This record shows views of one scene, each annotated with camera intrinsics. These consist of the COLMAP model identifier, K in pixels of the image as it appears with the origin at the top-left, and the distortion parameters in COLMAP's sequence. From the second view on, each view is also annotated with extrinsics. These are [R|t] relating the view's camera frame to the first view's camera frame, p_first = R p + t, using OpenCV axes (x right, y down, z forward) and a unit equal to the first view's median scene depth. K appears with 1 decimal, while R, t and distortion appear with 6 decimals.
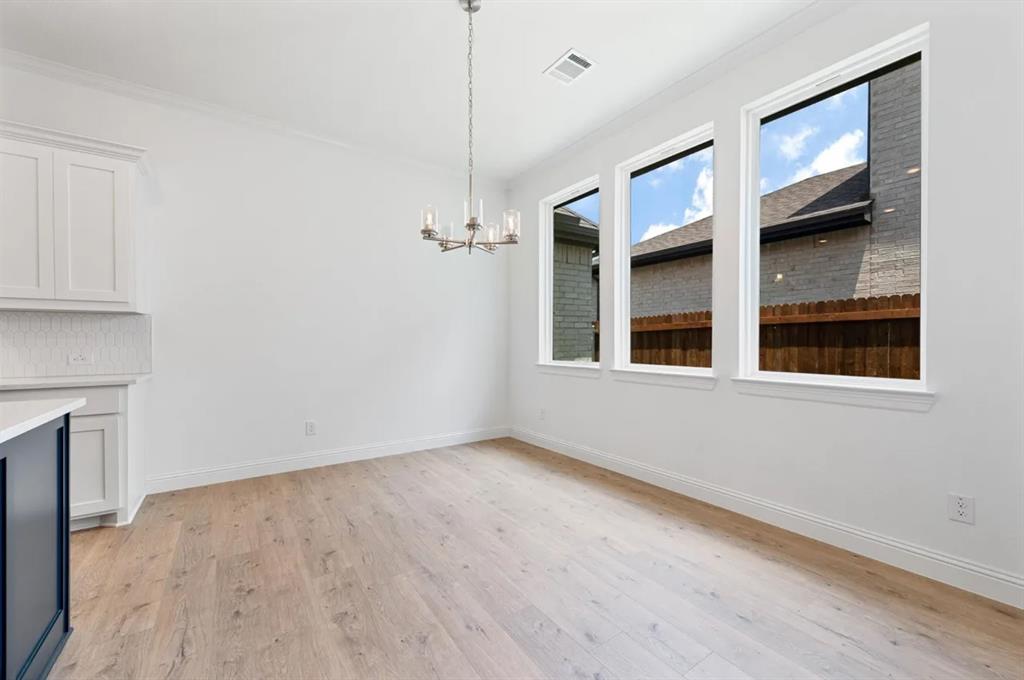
lens RADIAL K [[406.5, 0, 511.9], [0, 406.5, 342.2], [0, 0, 1]] dist [0.003267, -0.002483]
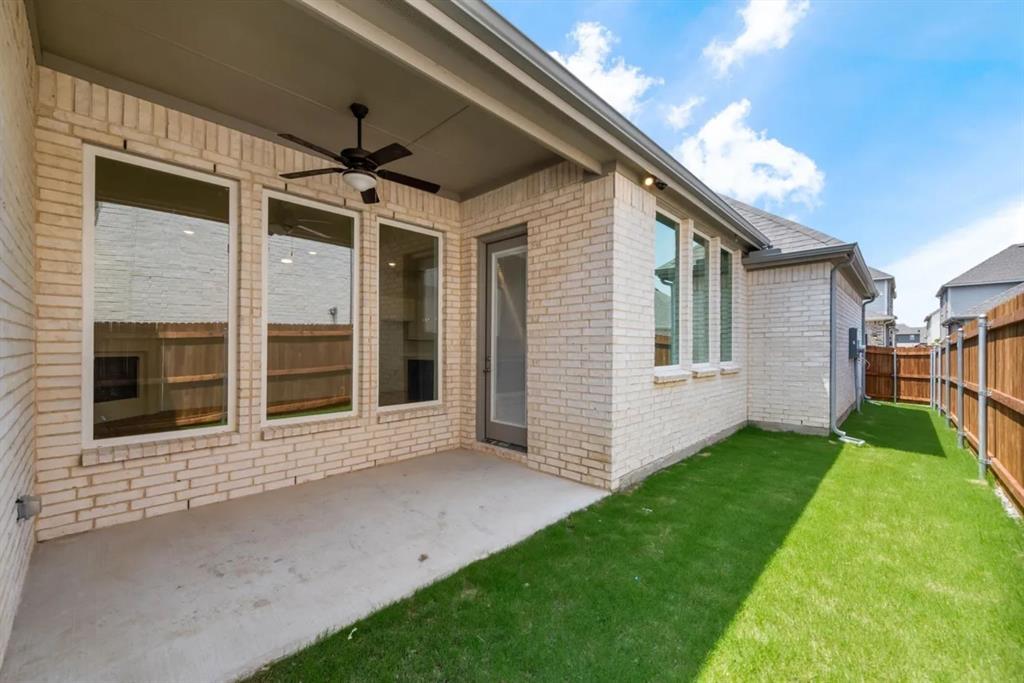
lens RADIAL K [[406.5, 0, 512.0], [0, 406.5, 344.1], [0, 0, 1]] dist [0.003267, -0.002483]
pose [[0.201929, -0.002625, -0.979397, 1.111640], [-0.005761, 0.999976, -0.003868, -0.004420], [0.979383, 0.006424, 0.201909, -0.035092]]
